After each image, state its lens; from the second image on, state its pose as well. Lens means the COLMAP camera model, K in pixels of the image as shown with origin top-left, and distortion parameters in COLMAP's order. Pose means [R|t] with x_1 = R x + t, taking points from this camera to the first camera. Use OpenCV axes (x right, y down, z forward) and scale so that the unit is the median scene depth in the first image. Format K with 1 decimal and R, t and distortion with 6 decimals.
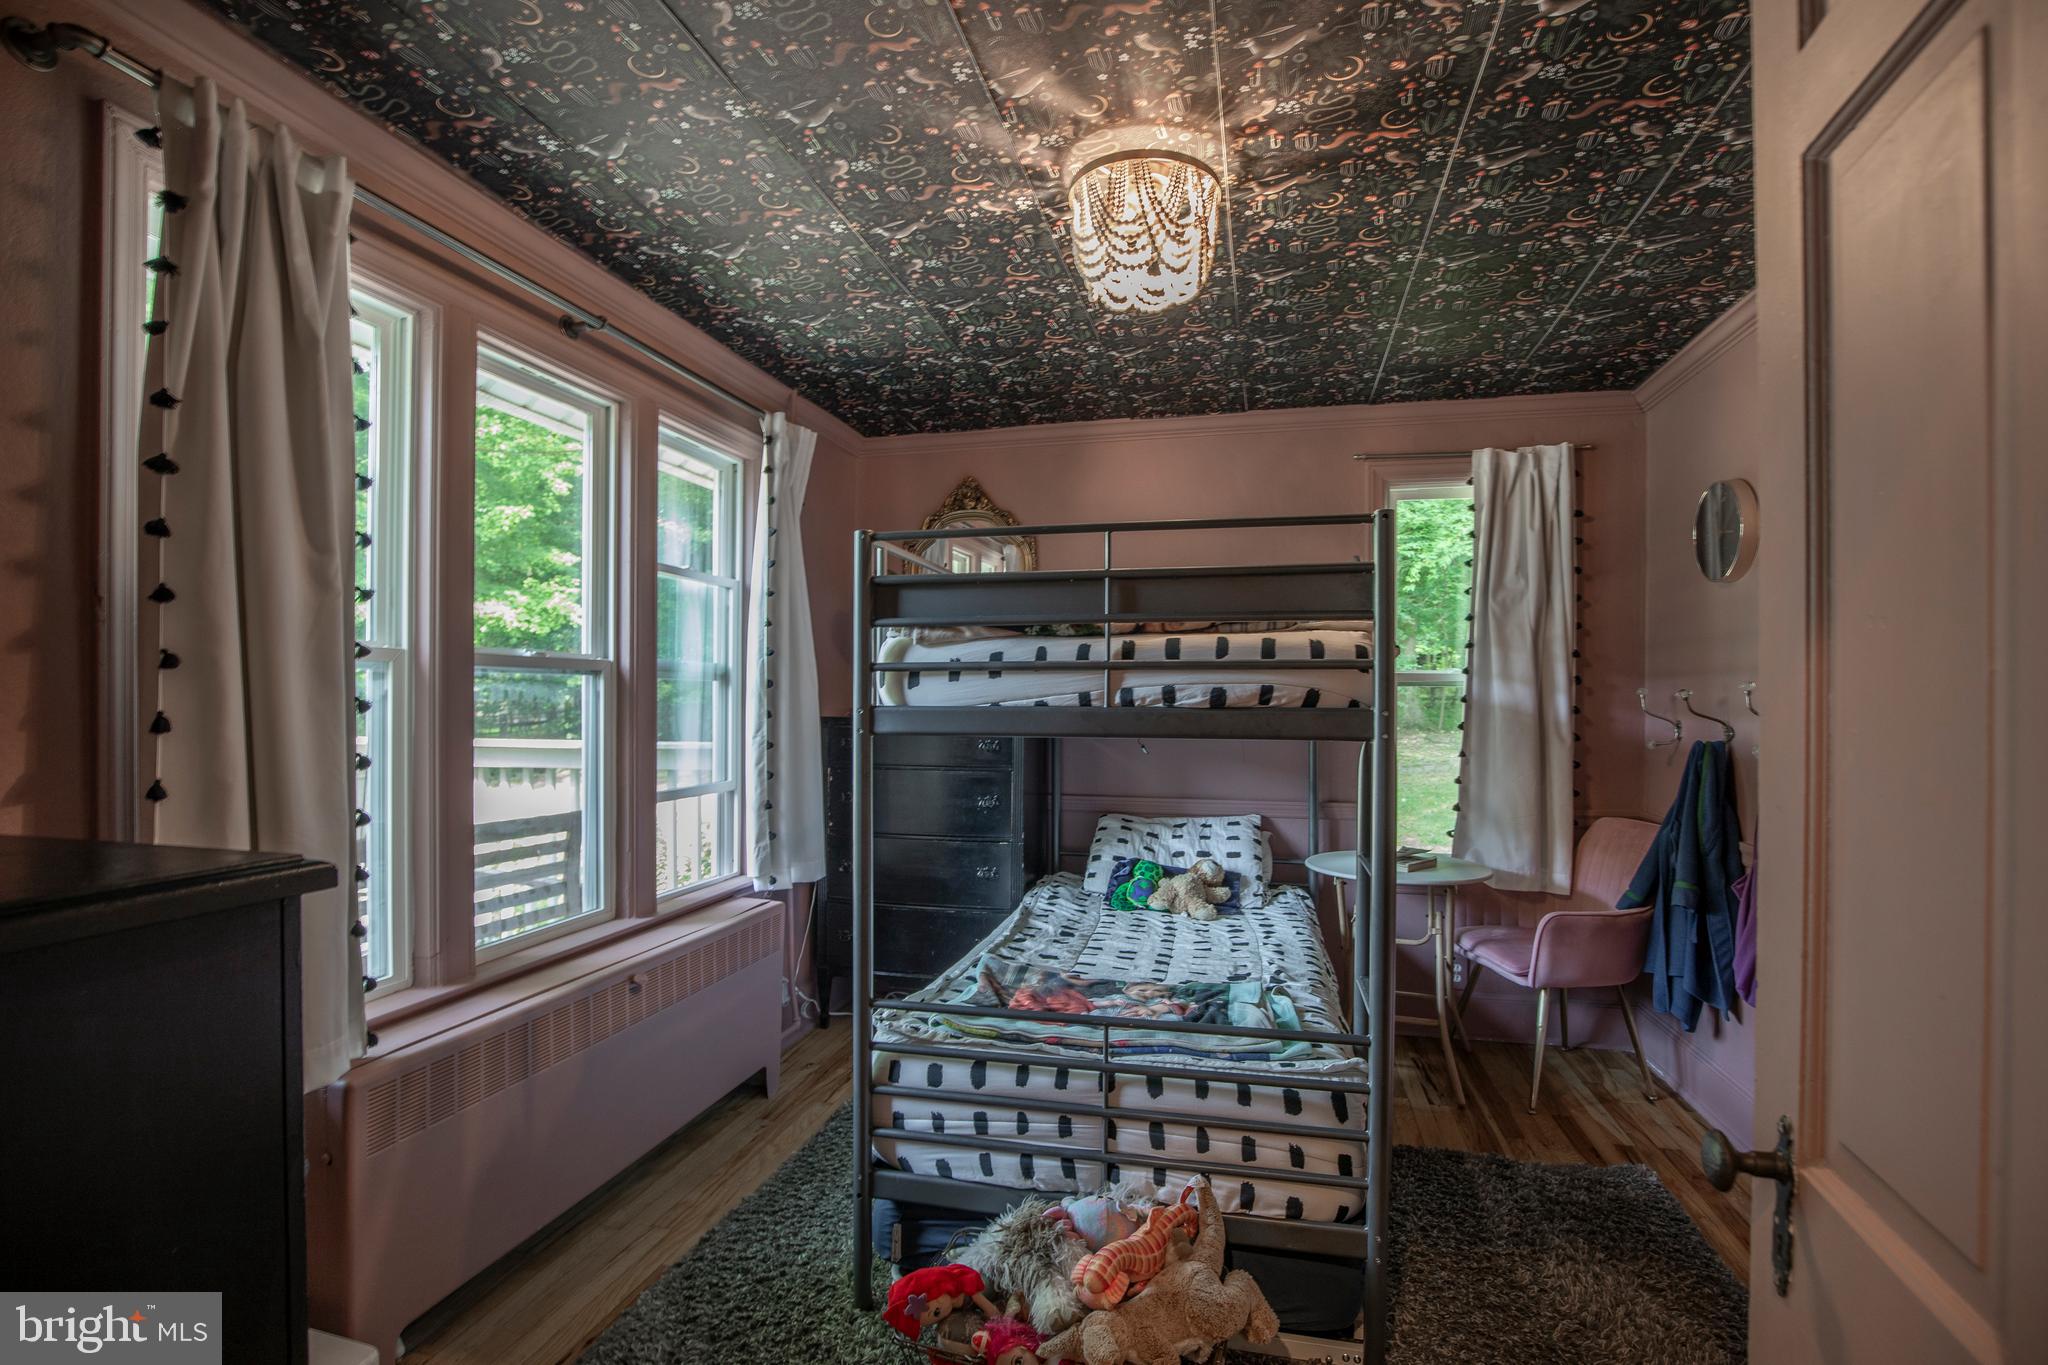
lens RADIAL K [[939.8, 0, 1038.6], [0, 939.8, 677.3], [0, 0, 1]] dist [-0.027411, 0.001234]
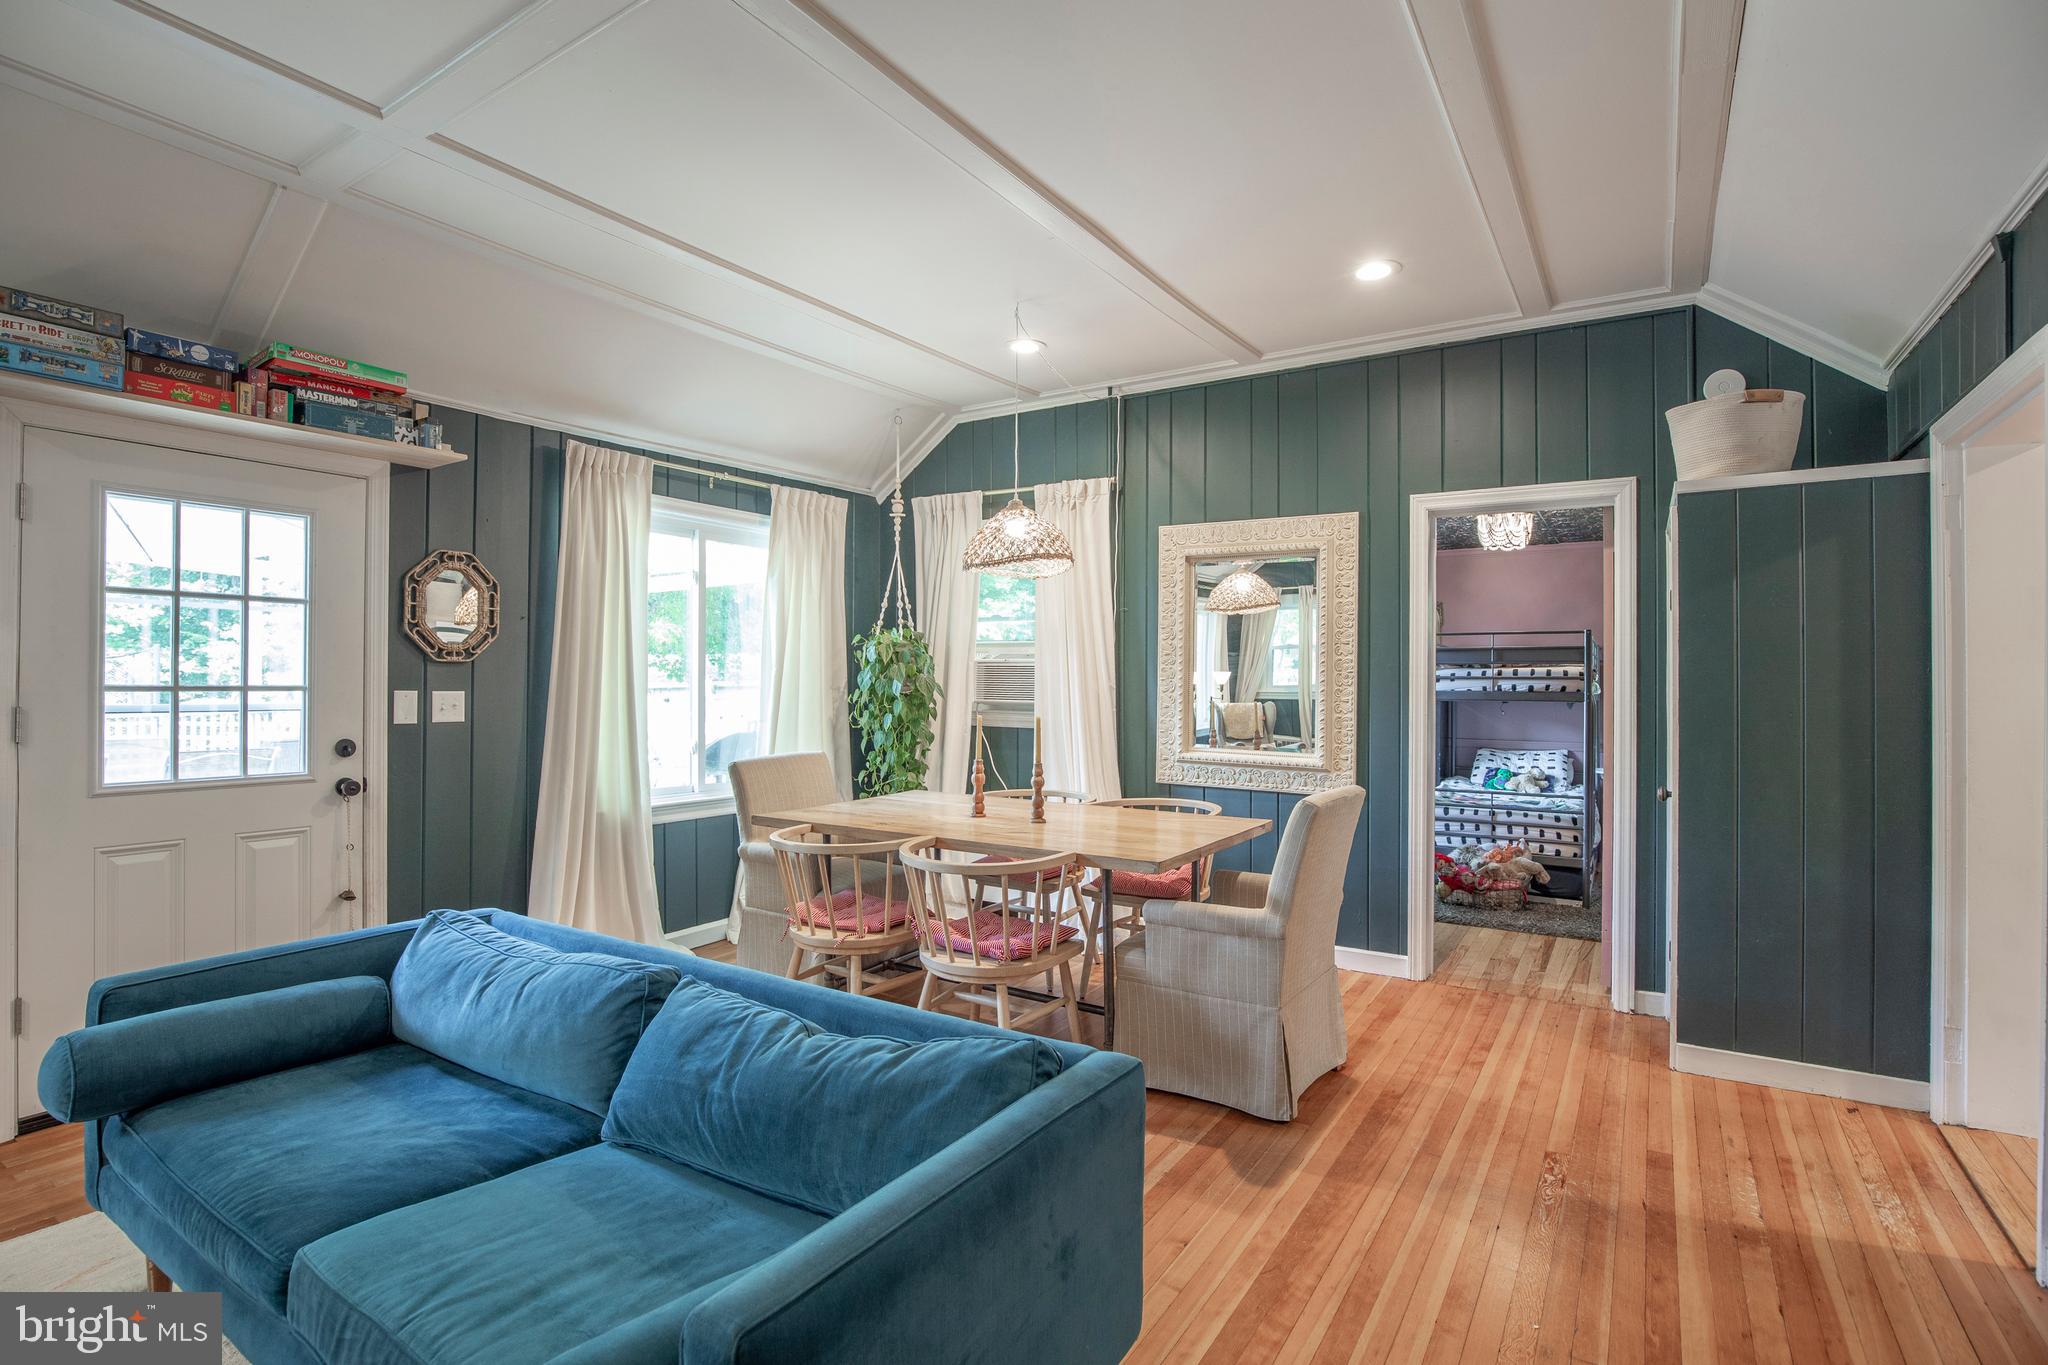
lens RADIAL K [[979.3, 0, 1039.3], [0, 979.3, 665.7], [0, 0, 1]] dist [-0.028371, 0.000216]
pose [[0.947899, -0.000538, -0.318571, -0.223716], [-0.000215, 0.999997, -0.002330, -0.030917], [0.318571, 0.002277, 0.947896, -1.756481]]
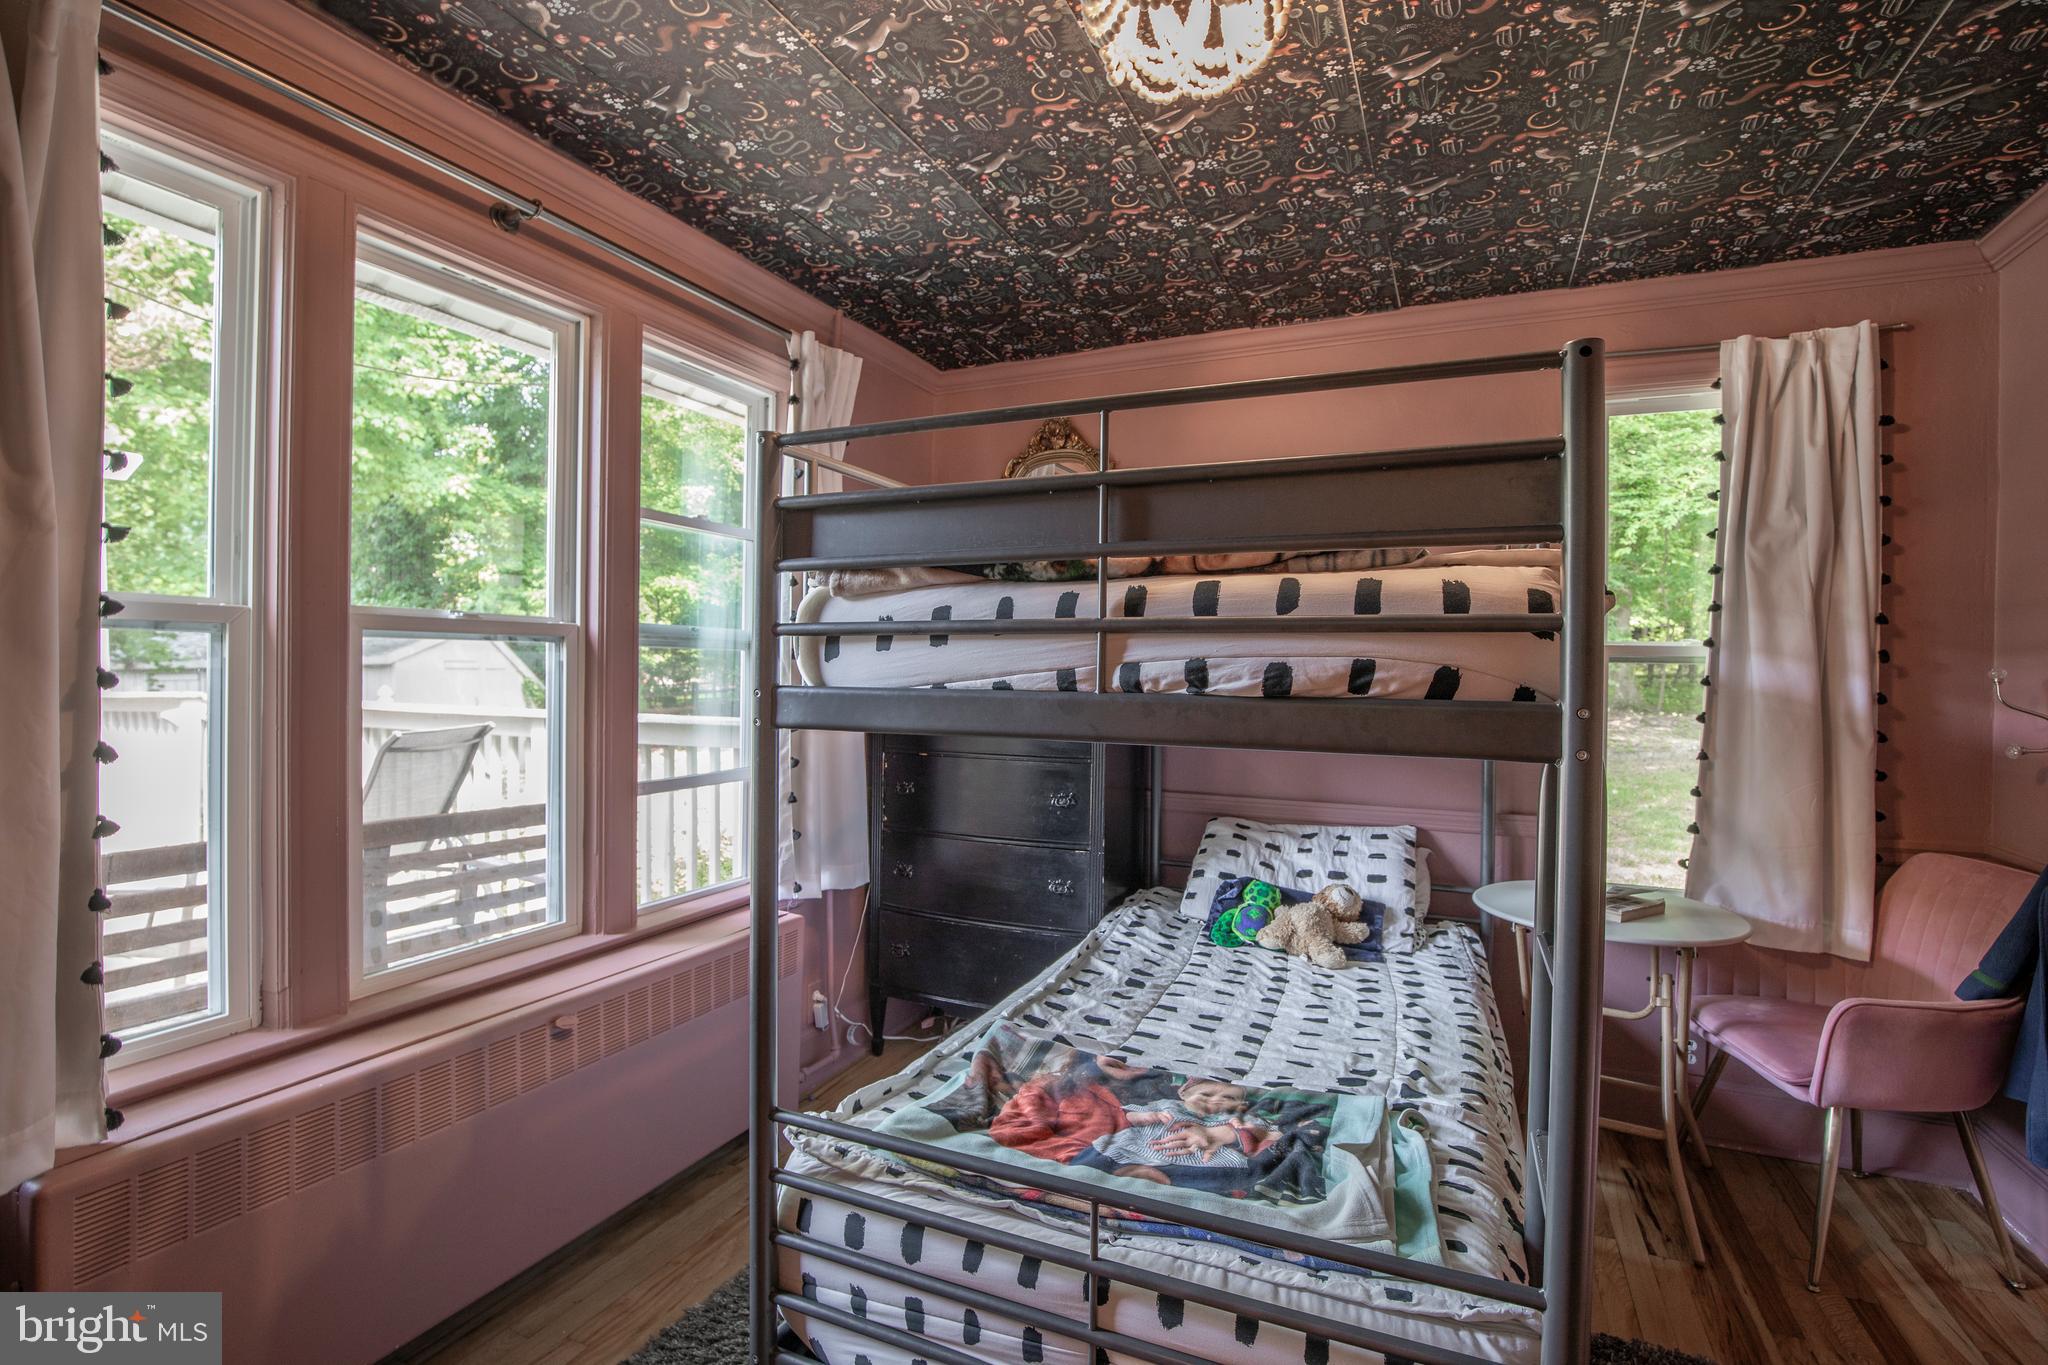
lens RADIAL K [[924.3, 0, 1041.1], [0, 924.3, 654.6], [0, 0, 1]] dist [-0.035468, 0.008214]
pose [[0.982134, 0.005502, -0.188102, 0.103672], [-0.004725, 0.999978, 0.004581, 0.002436], [0.188124, -0.003611, 0.982139, 0.272103]]
